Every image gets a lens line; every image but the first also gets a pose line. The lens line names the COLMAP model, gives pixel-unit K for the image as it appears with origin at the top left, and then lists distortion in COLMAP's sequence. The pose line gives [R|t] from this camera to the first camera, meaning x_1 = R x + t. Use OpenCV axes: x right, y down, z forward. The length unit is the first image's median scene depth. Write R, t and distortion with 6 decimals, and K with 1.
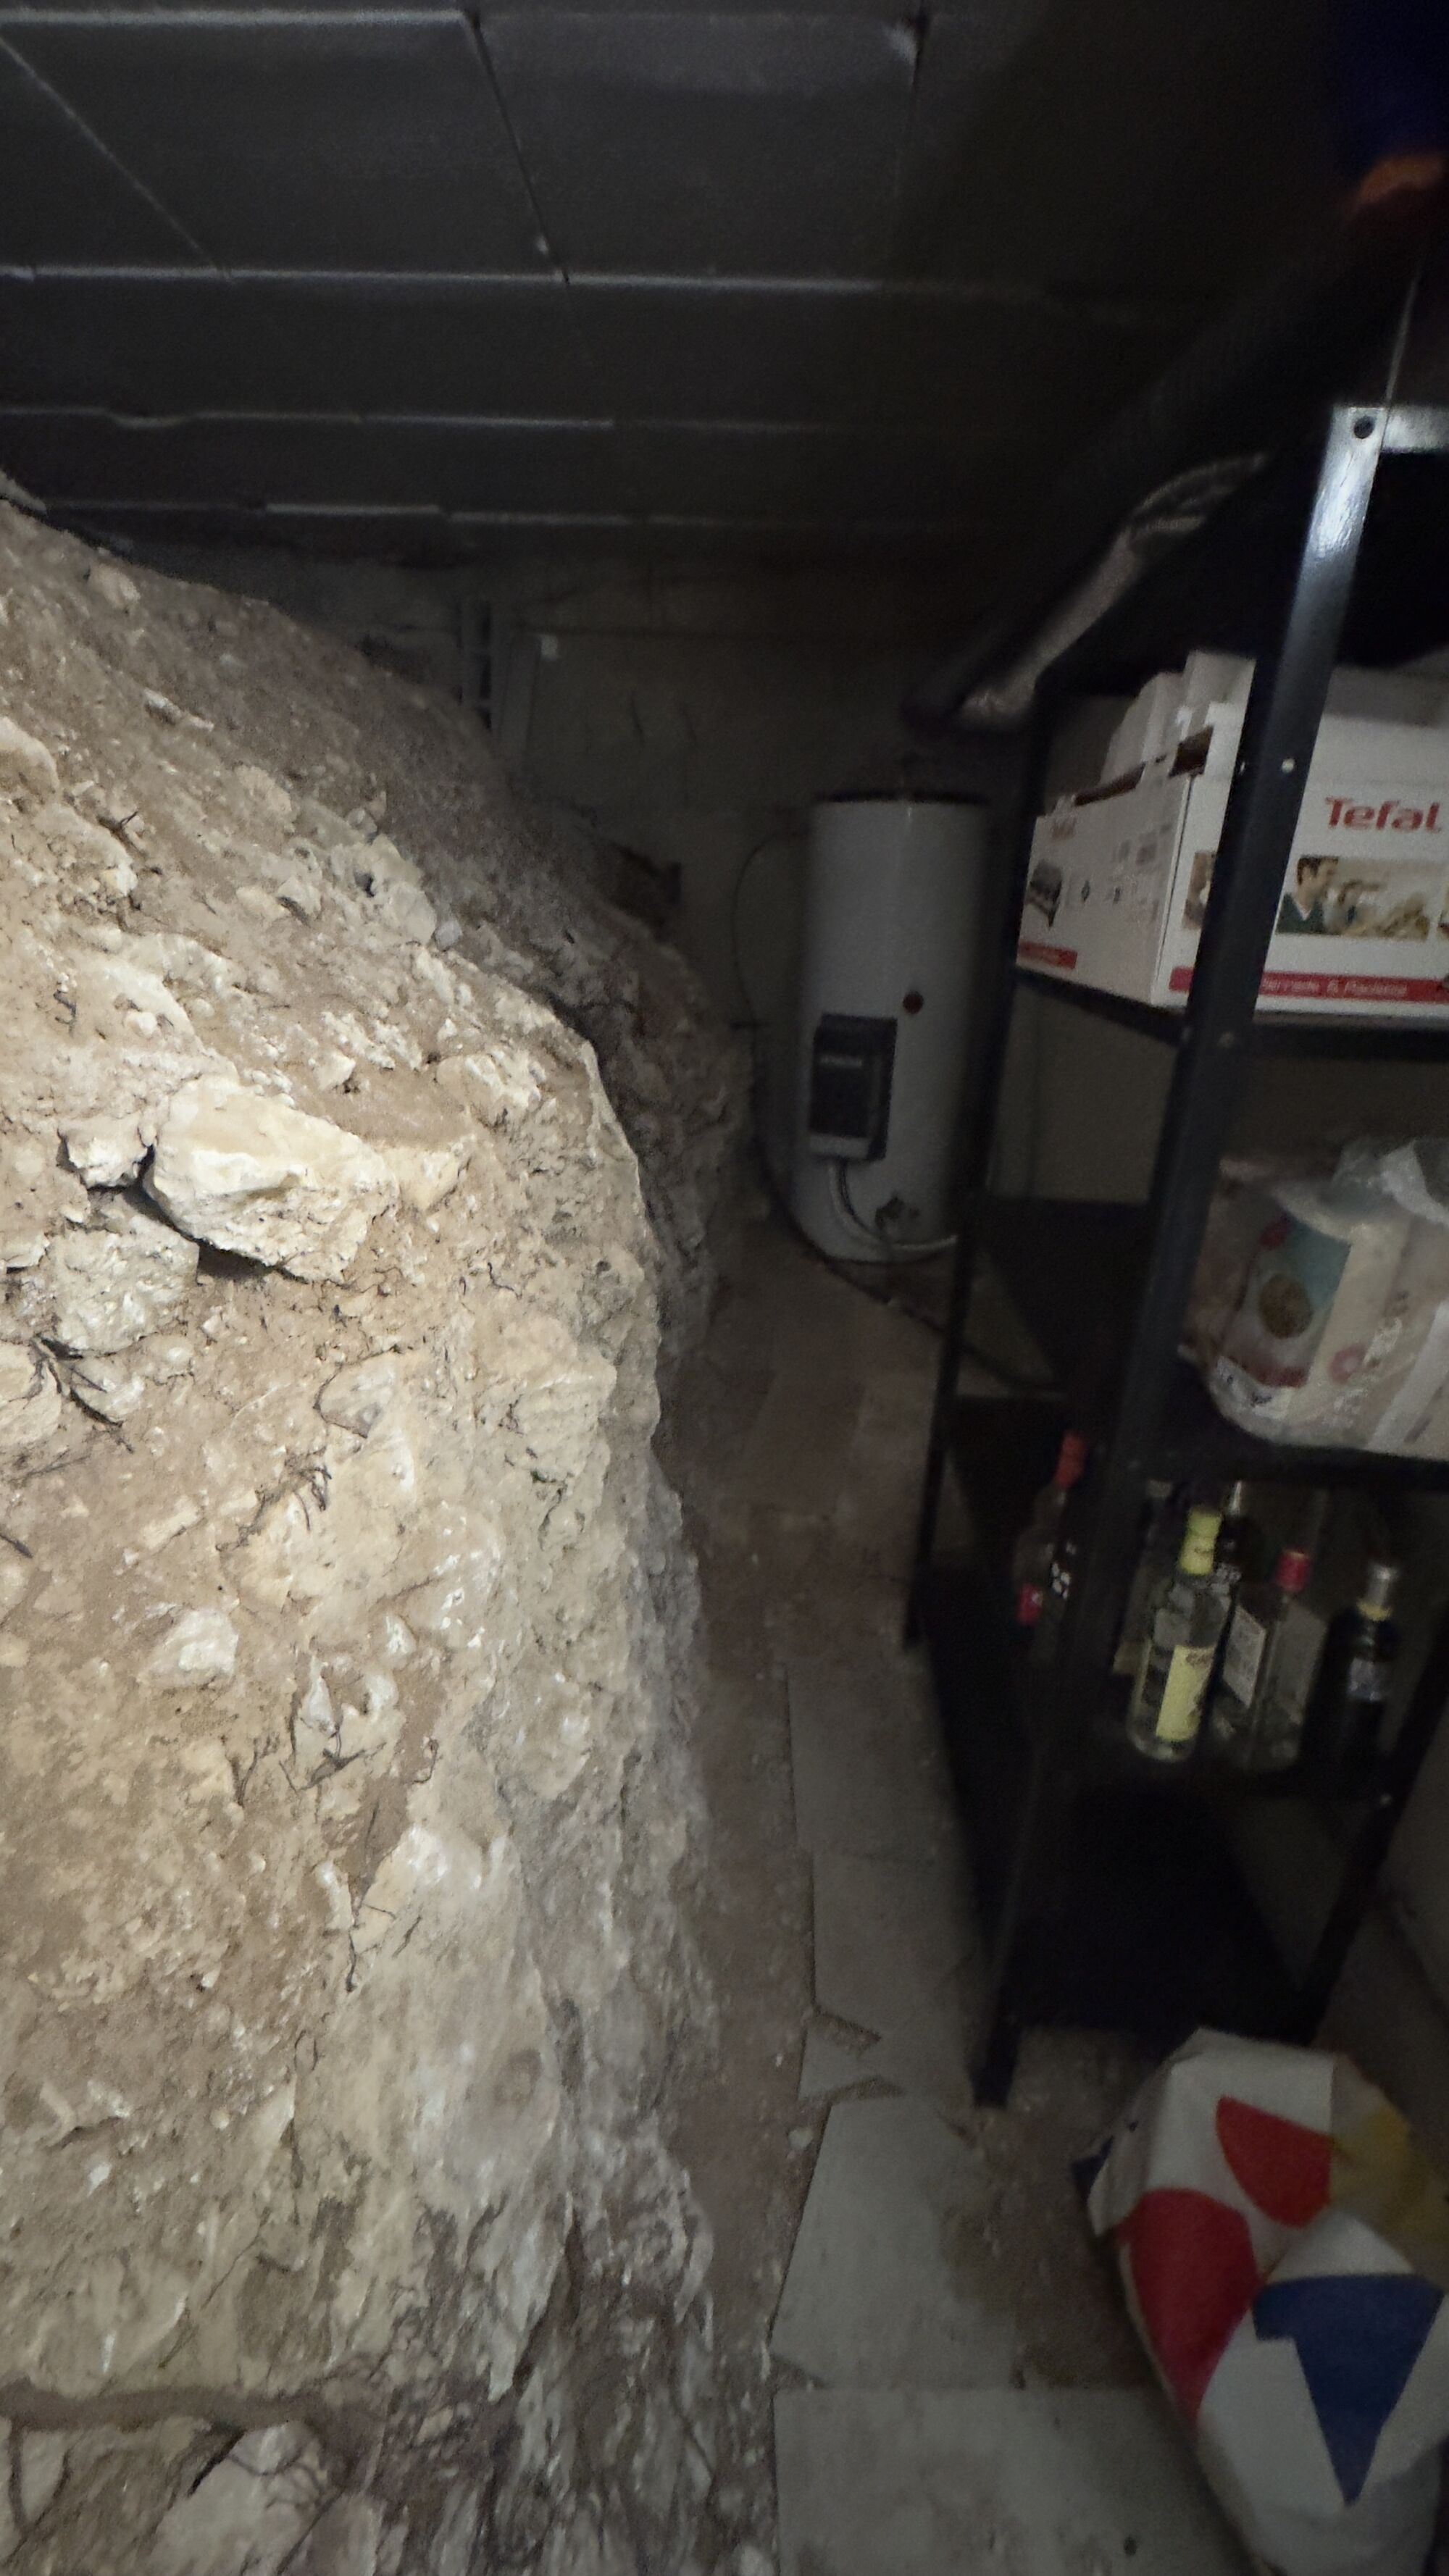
lens RADIAL K [[1013.0, 0, 724.5], [0, 1013.0, 1288.0], [0, 0, 1]] dist [-0.007559, 0.000603]
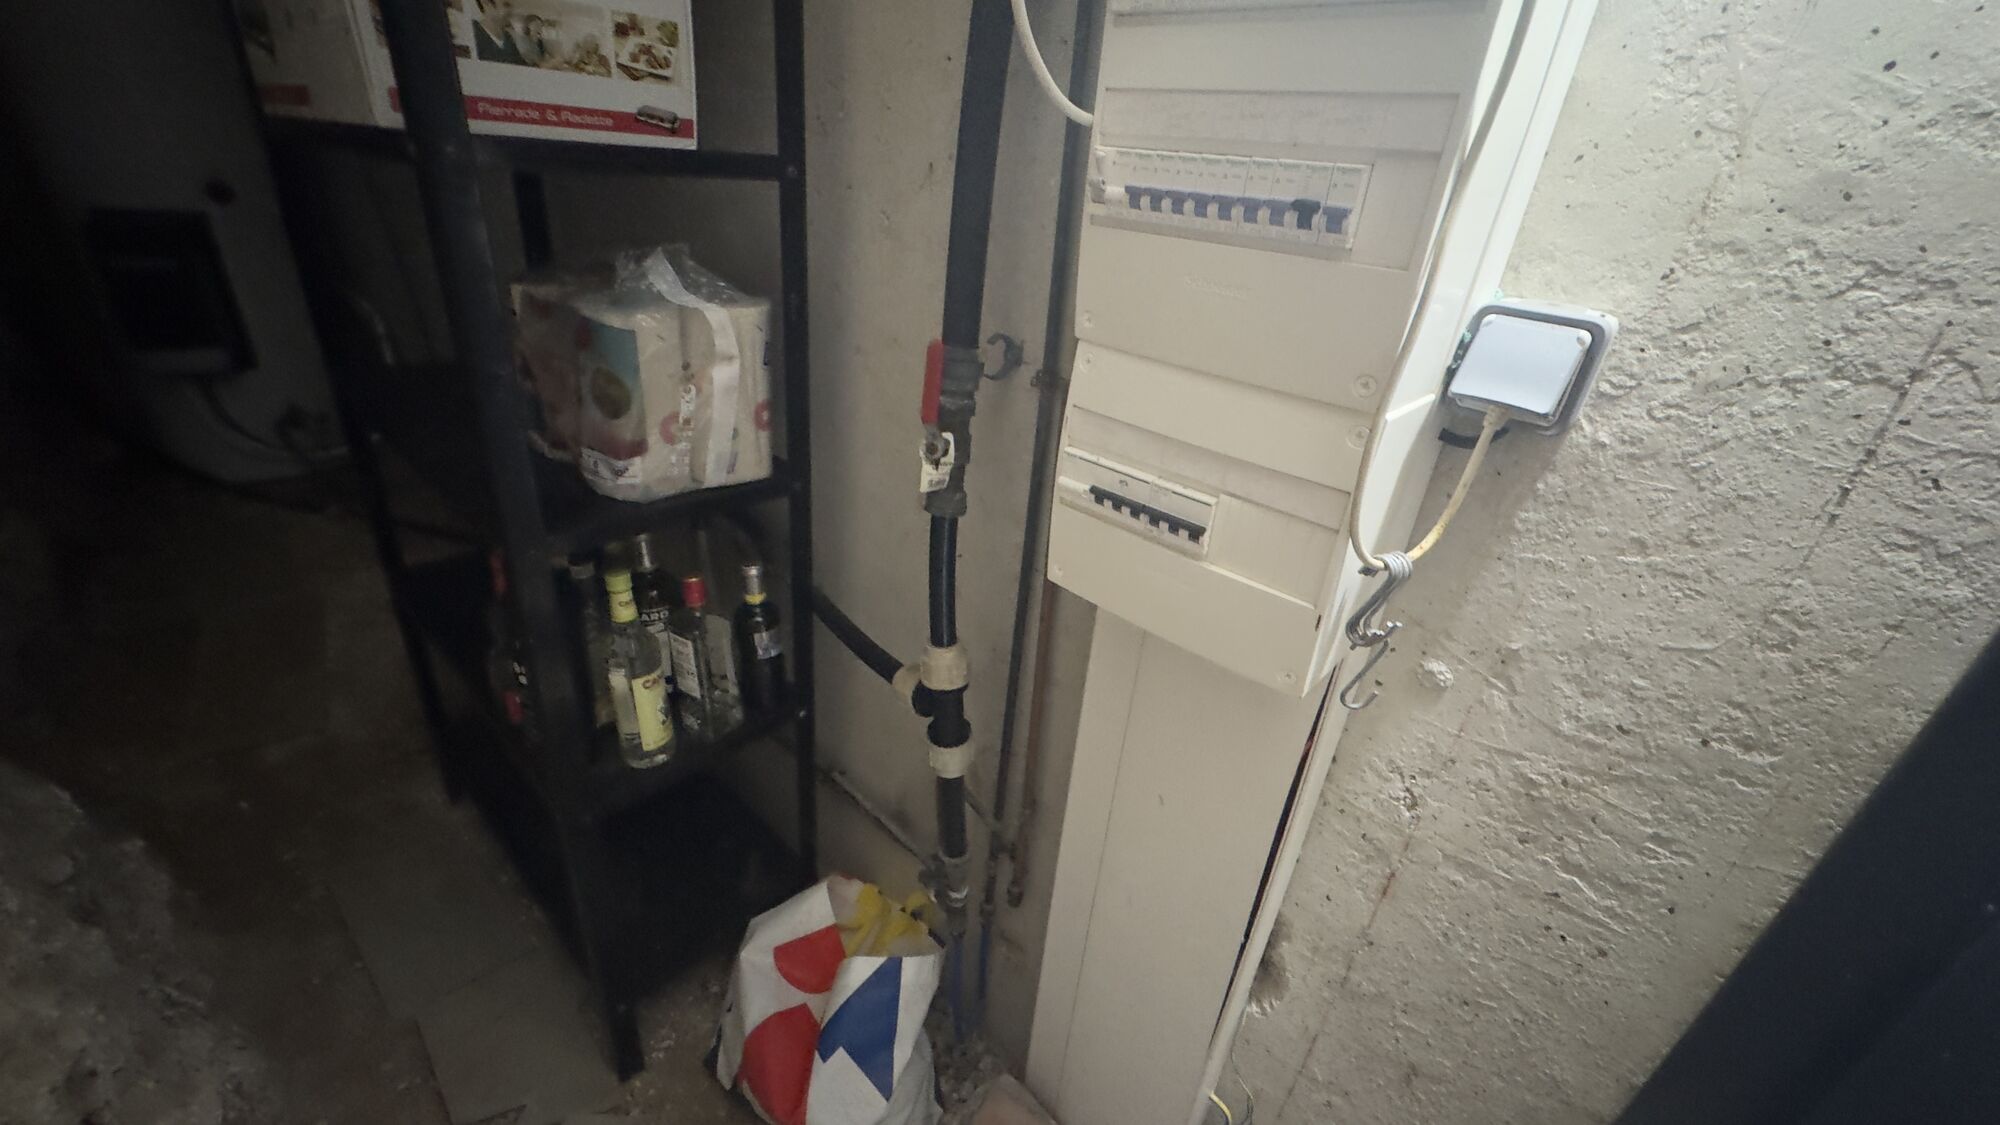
lens RADIAL K [[786.4, 0, 1000.0], [0, 786.4, 562.5], [0, 0, 1]] dist [-0.007559, 0.000603]
pose [[0.635525, -0.332343, 0.696890, 0.102784], [0.224548, 0.943158, 0.245012, 0.076717], [-0.738705, 0.000774, 0.674028, -0.008772]]
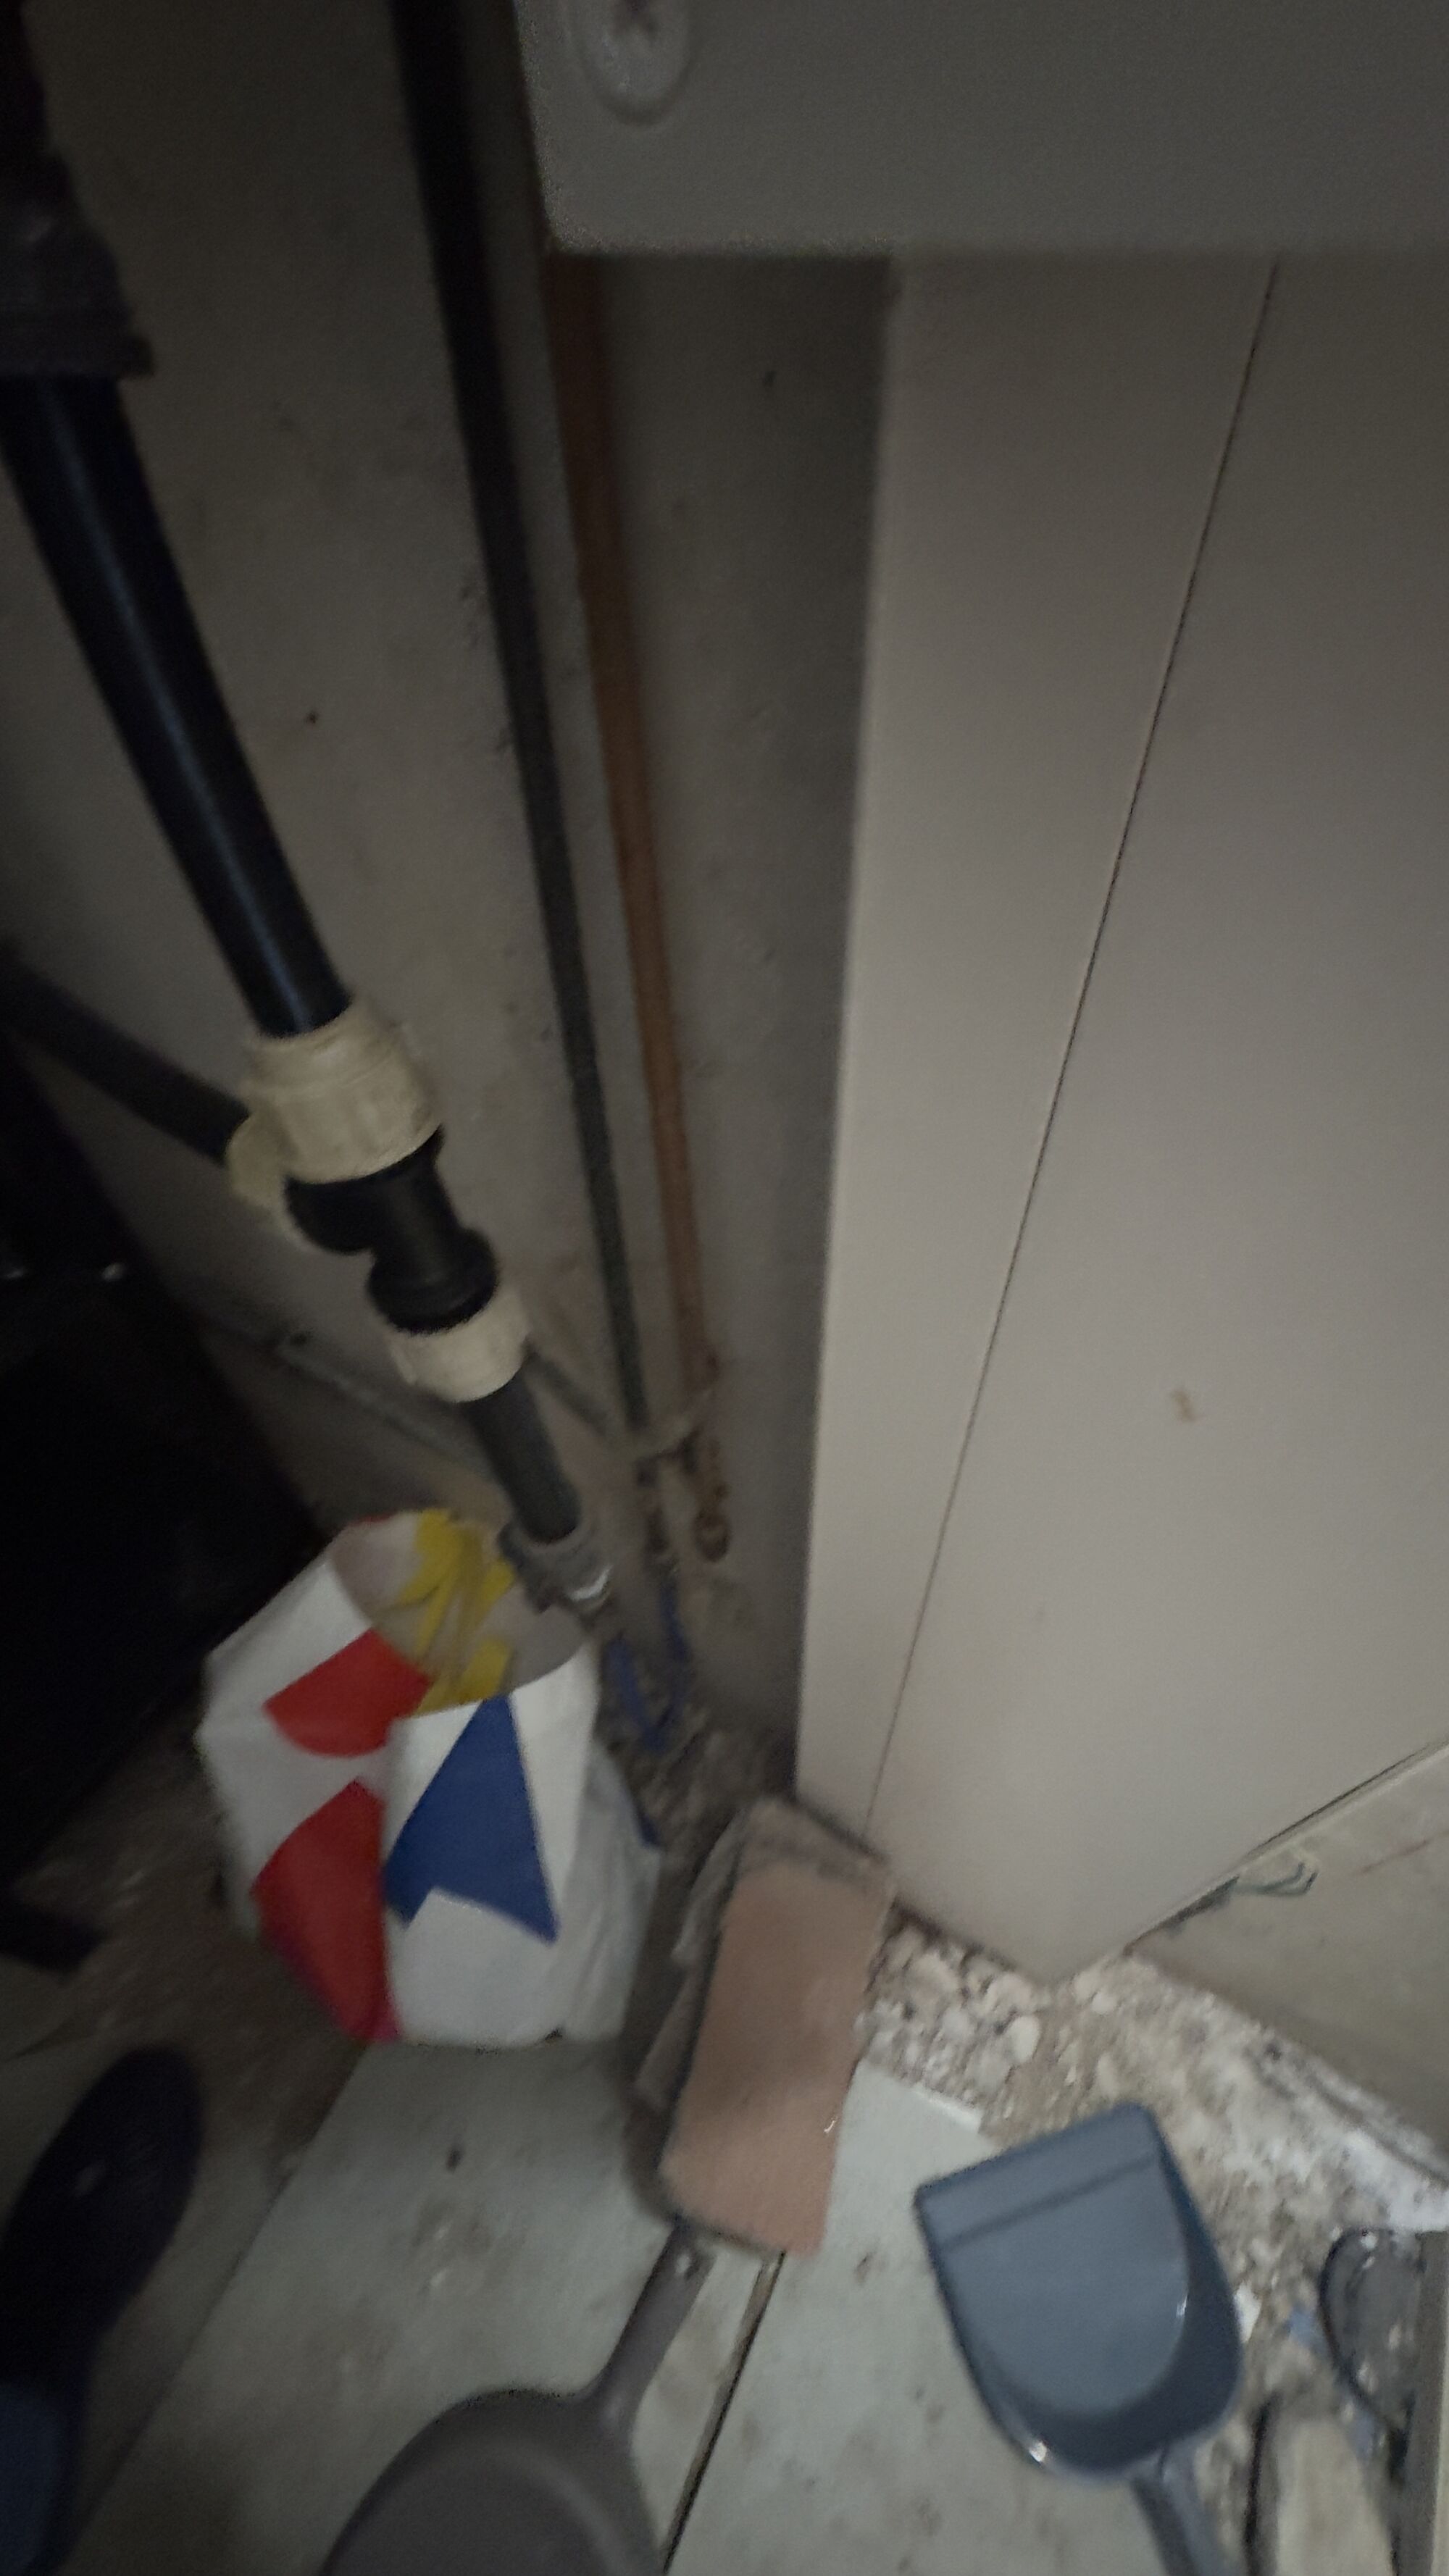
lens RADIAL K [[1013.0, 0, 724.5], [0, 1013.0, 1288.0], [0, 0, 1]] dist [-0.007559, 0.000603]
pose [[0.437516, -0.701121, 0.563035, 0.477117], [0.367031, 0.710851, 0.599983, 0.288484], [-0.820895, -0.055851, 0.568342, 0.347996]]
